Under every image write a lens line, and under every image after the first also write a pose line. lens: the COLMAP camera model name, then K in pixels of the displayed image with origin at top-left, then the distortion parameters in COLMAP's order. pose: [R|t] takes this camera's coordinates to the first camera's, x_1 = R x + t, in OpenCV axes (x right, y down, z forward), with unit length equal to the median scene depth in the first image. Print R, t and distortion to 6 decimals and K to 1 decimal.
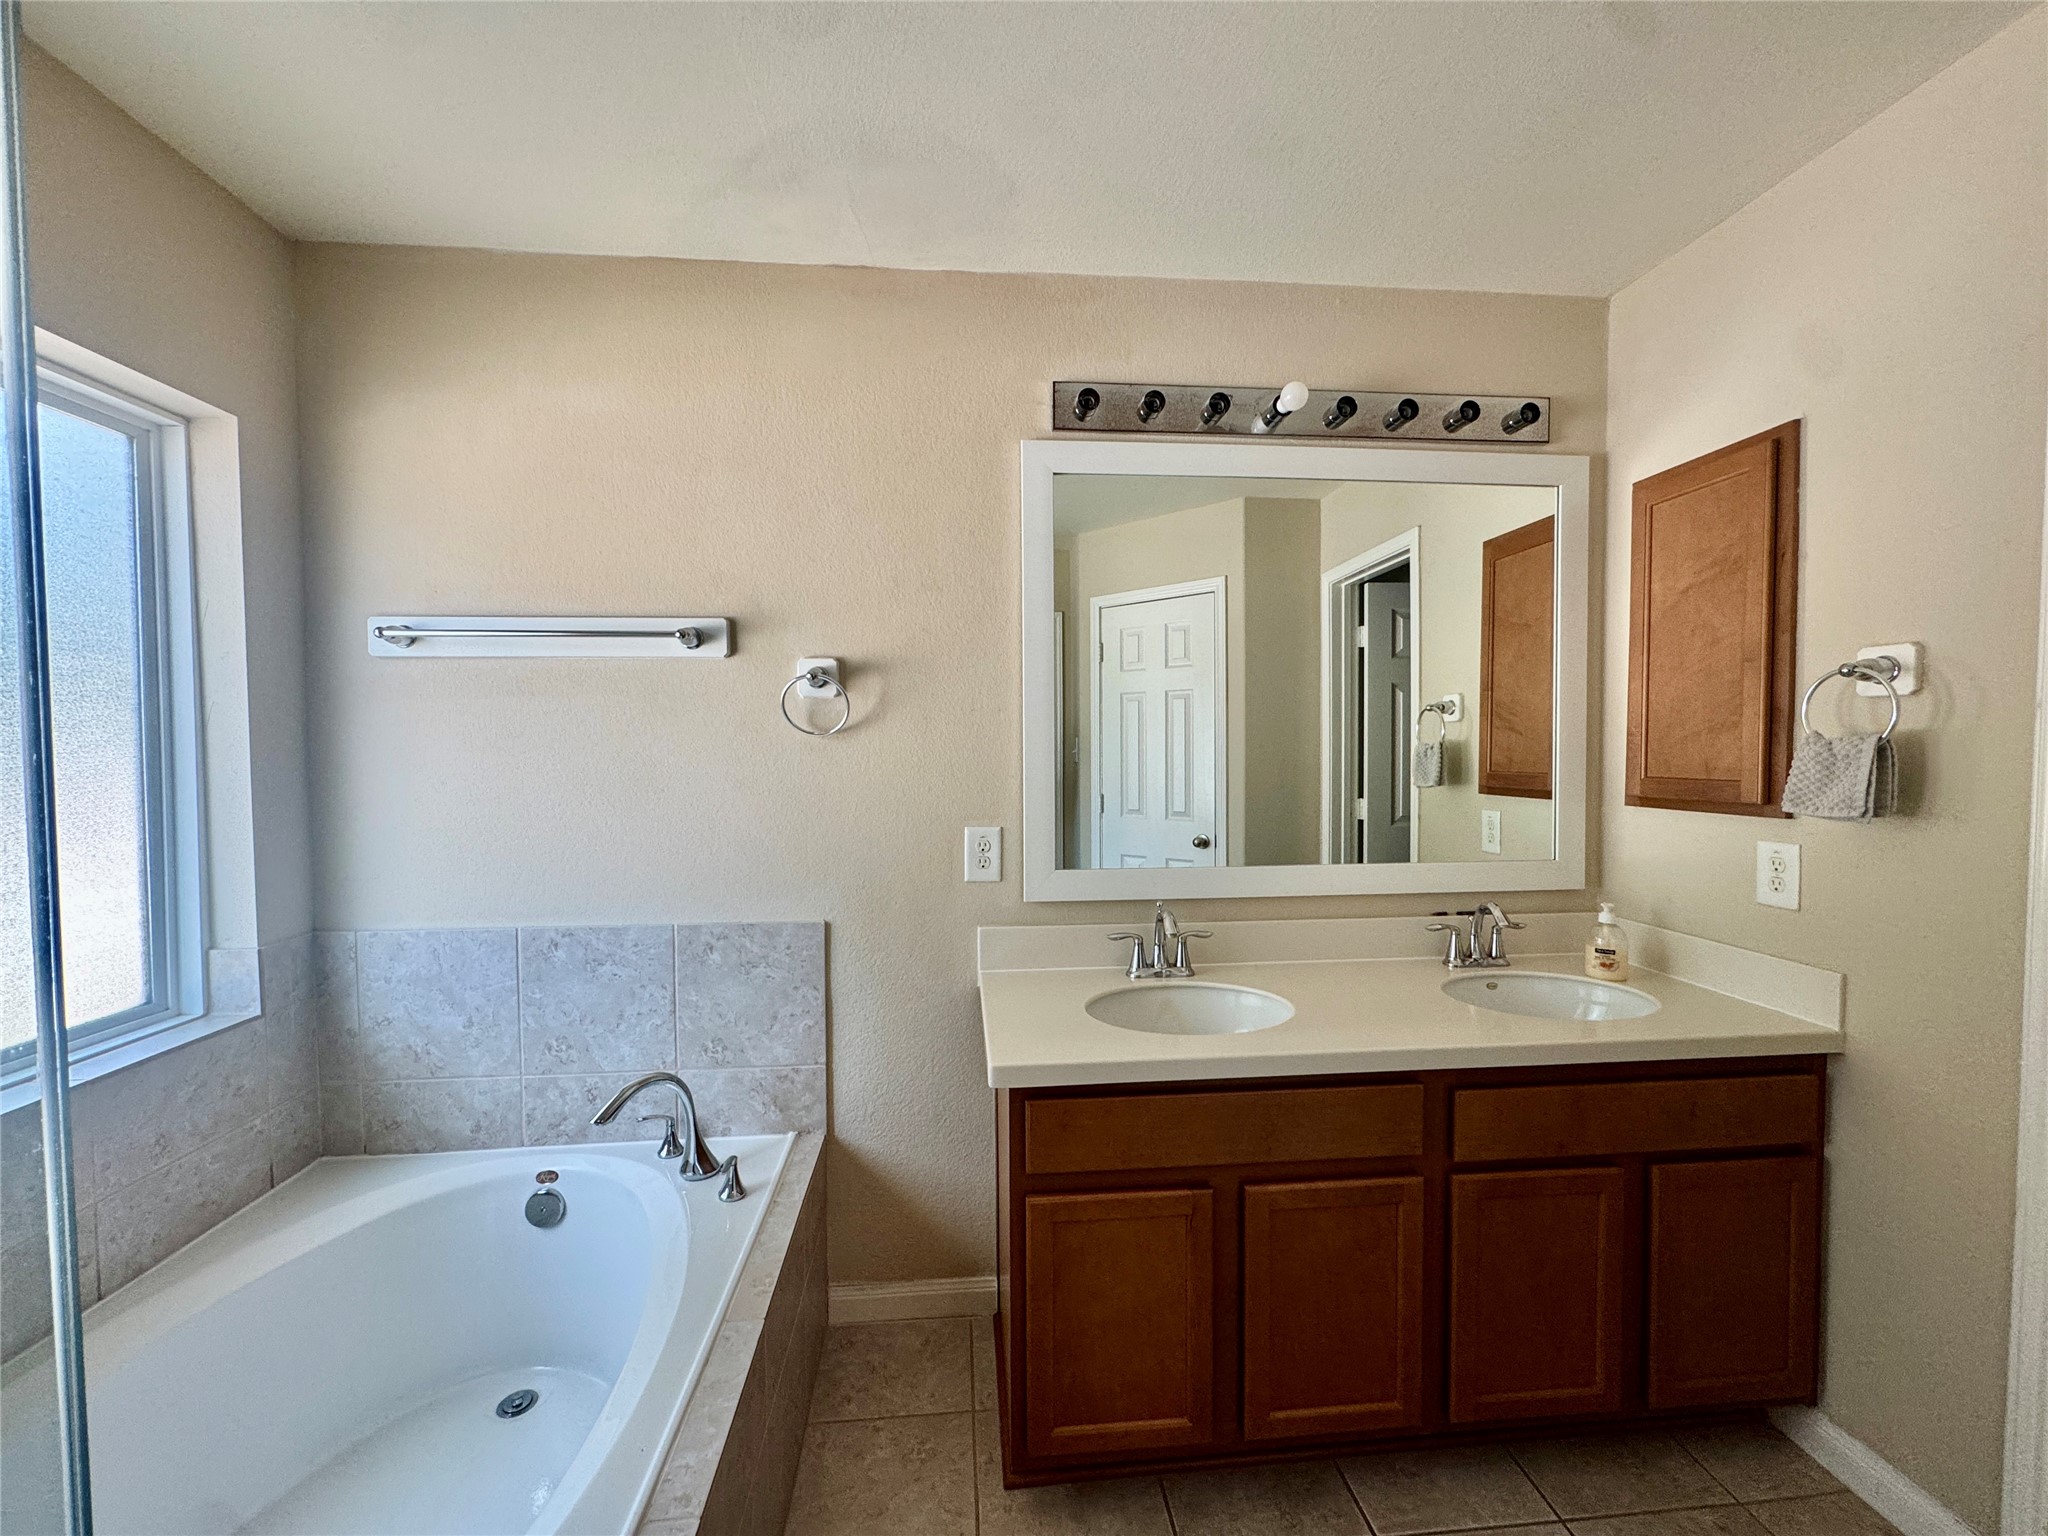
lens RADIAL K [[808.6, 0, 1024.0], [0, 808.6, 768.0], [0, 0, 1]] dist [-0.011338, 0.000095]
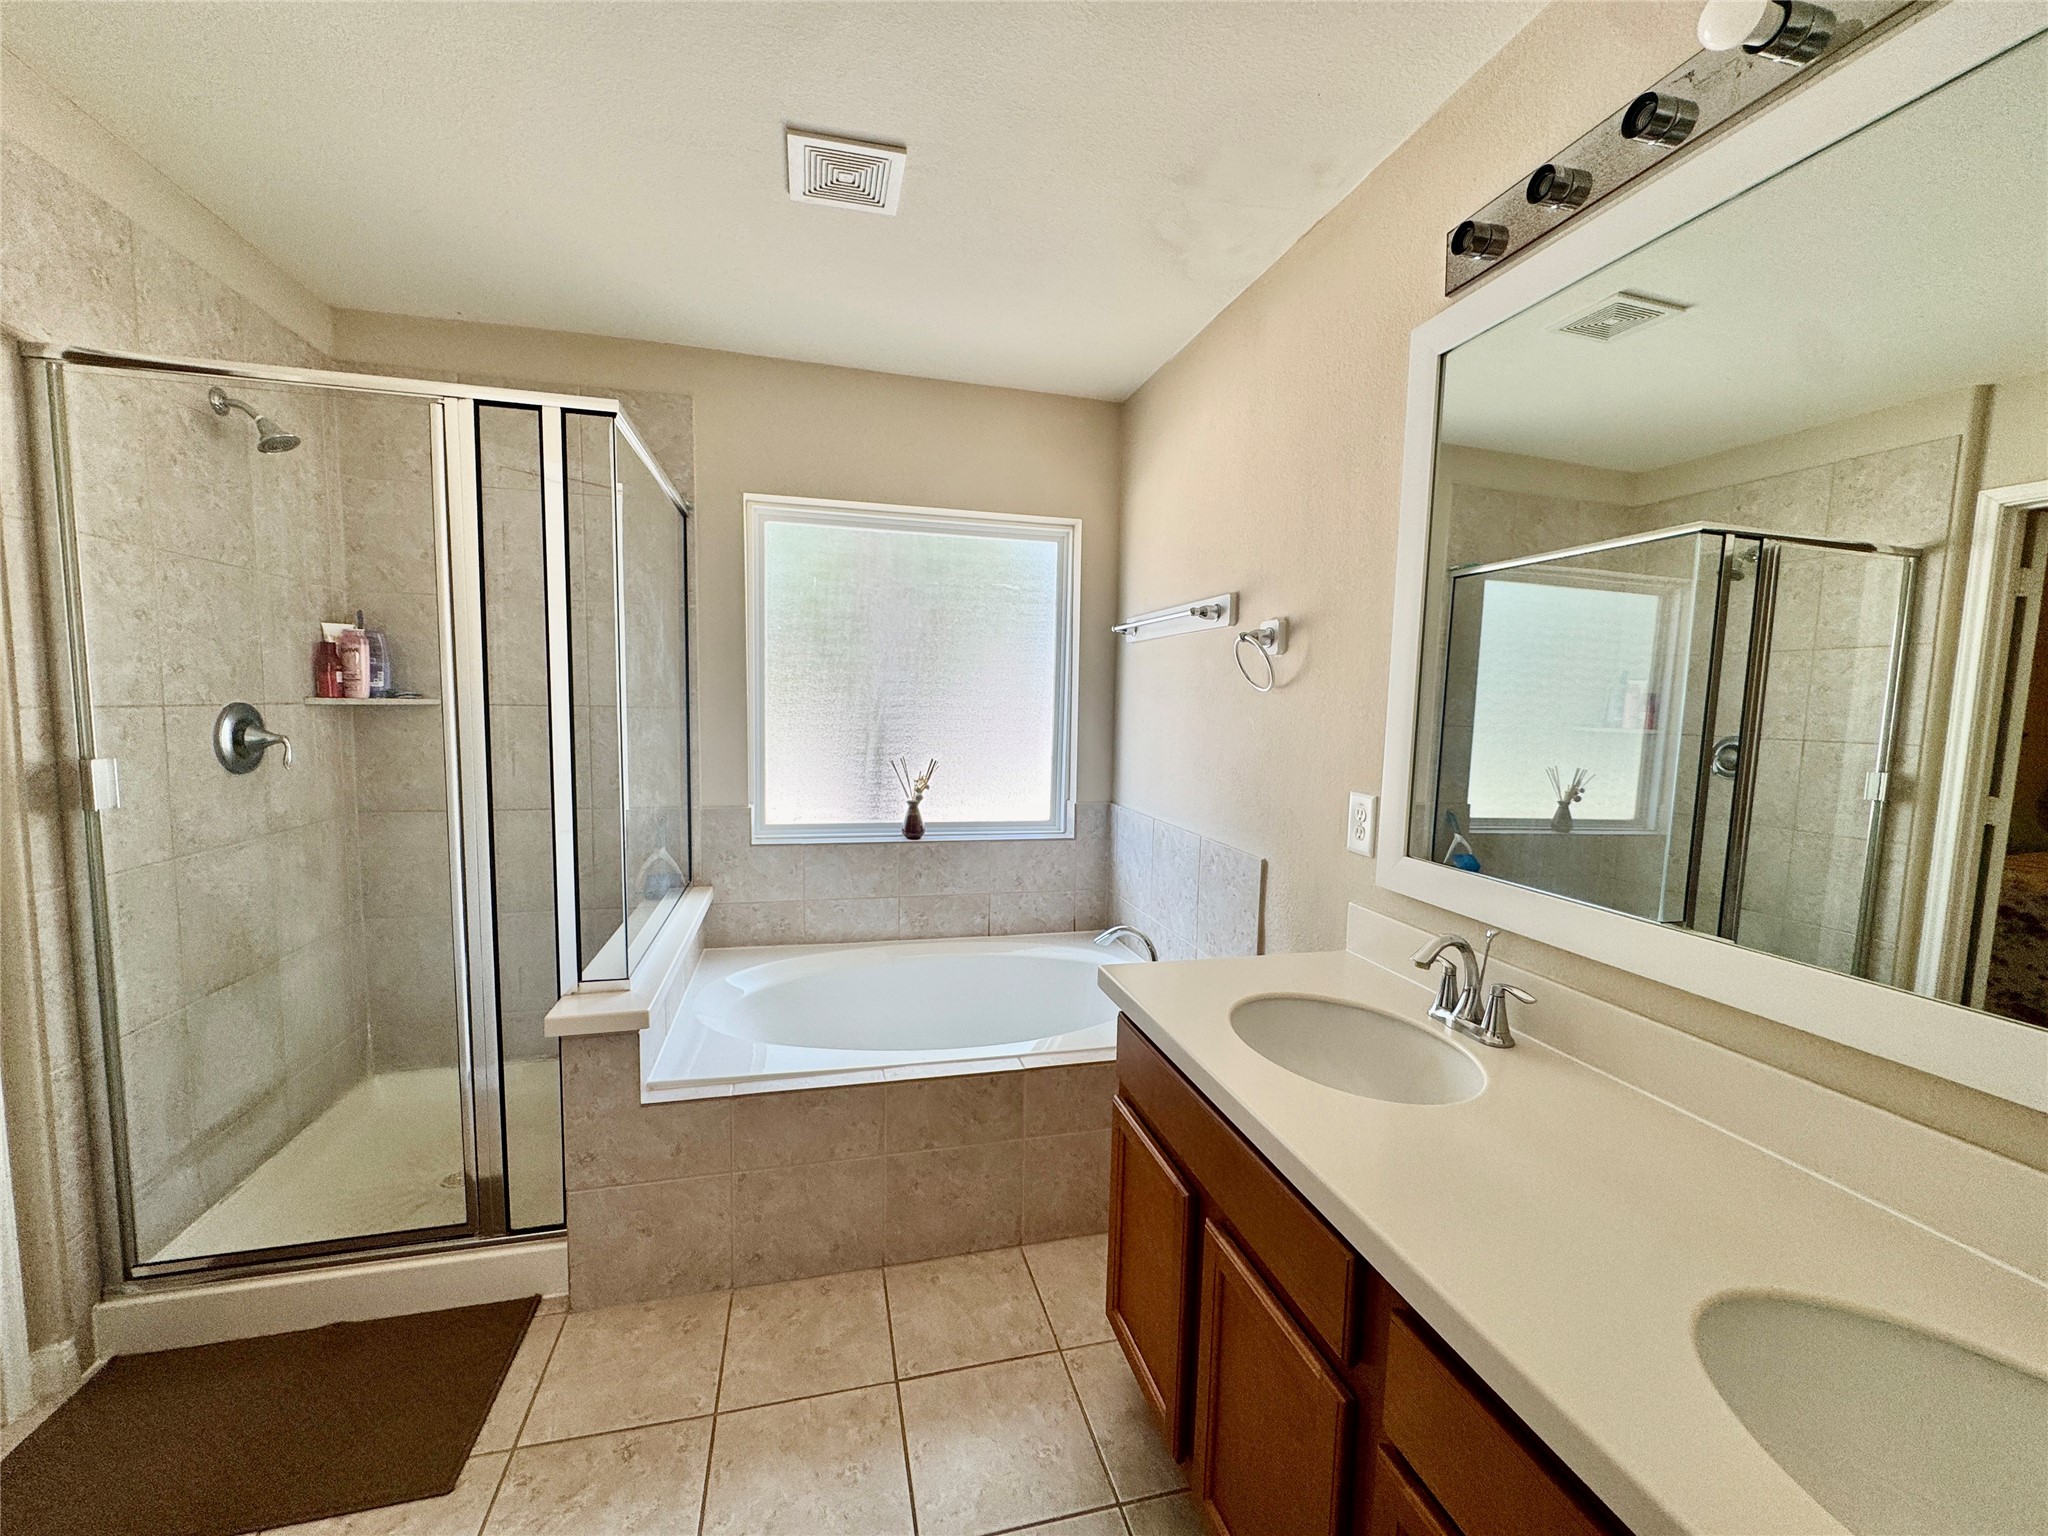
lens RADIAL K [[808.6, 0, 1024.0], [0, 808.6, 768.0], [0, 0, 1]] dist [-0.011338, 0.000095]
pose [[0.174640, 0.095450, -0.979995, 0.780239], [-0.062159, 0.994374, 0.085774, -0.009592], [0.982668, 0.045936, 0.179591, 0.478997]]
